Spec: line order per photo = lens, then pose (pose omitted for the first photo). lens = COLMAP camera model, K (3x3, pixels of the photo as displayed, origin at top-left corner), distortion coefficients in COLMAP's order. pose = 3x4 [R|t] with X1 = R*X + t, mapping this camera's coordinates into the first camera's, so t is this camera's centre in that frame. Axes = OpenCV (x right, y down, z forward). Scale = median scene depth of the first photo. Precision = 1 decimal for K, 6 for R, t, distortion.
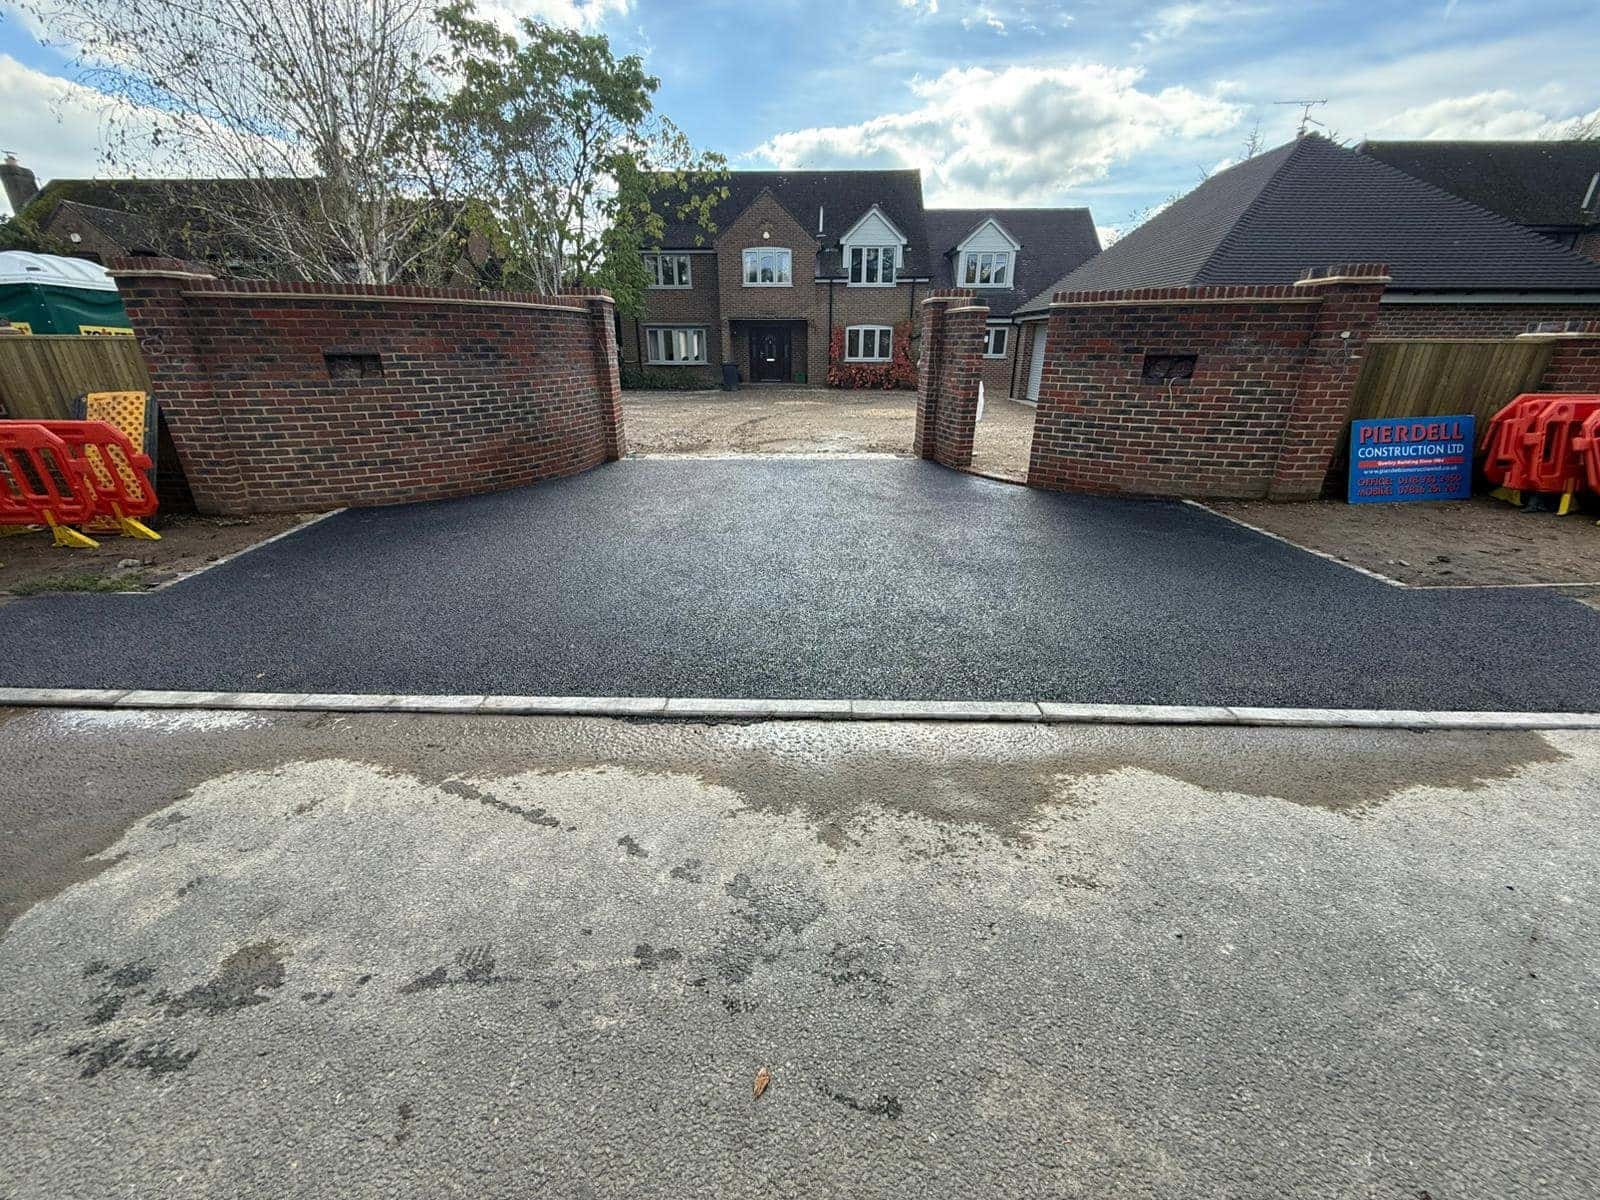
lens RADIAL K [[639.1, 0, 795.5], [0, 639.1, 602.1], [0, 0, 1]] dist [0.000703, -0.000403]
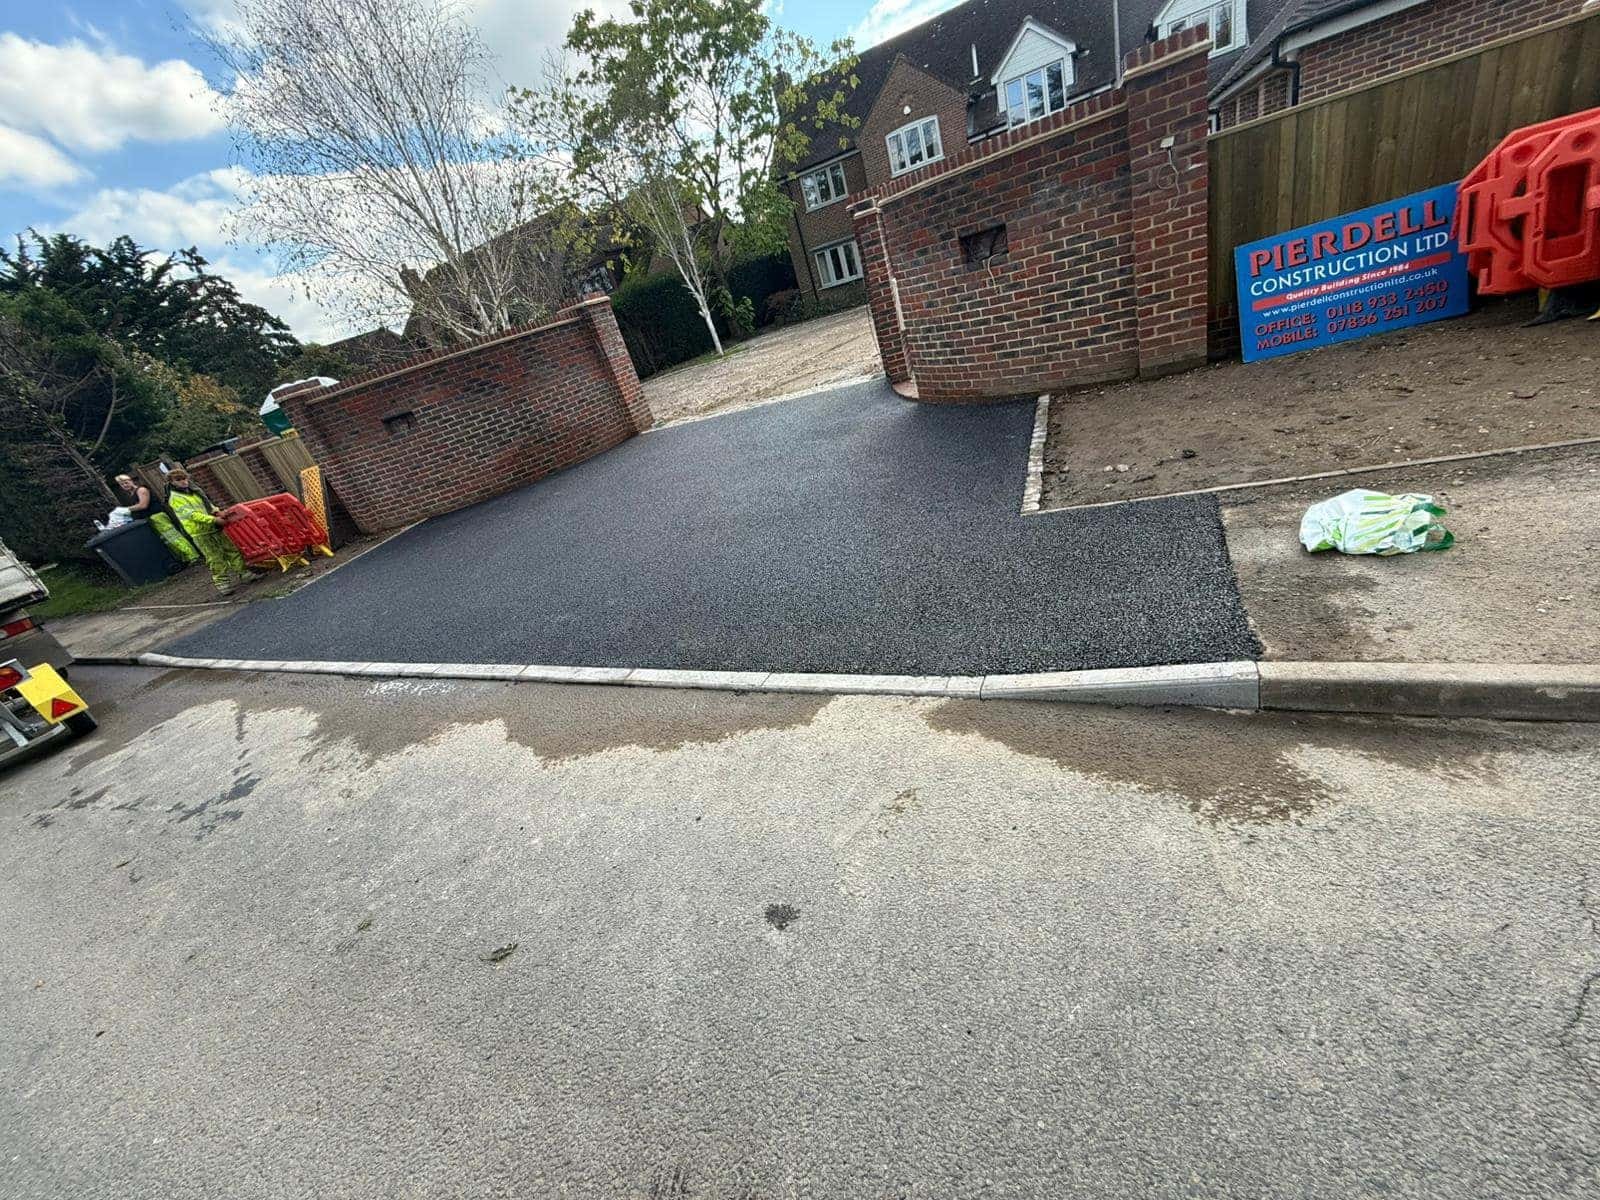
lens RADIAL K [[639.1, 0, 788.5], [0, 639.1, 602.1], [0, 0, 1]] dist [0.000703, -0.000403]
pose [[0.880682, -0.050577, -0.471001, 0.728573], [0.118103, 0.986330, 0.114916, -0.028175], [0.458750, -0.156831, 0.874616, 0.063498]]
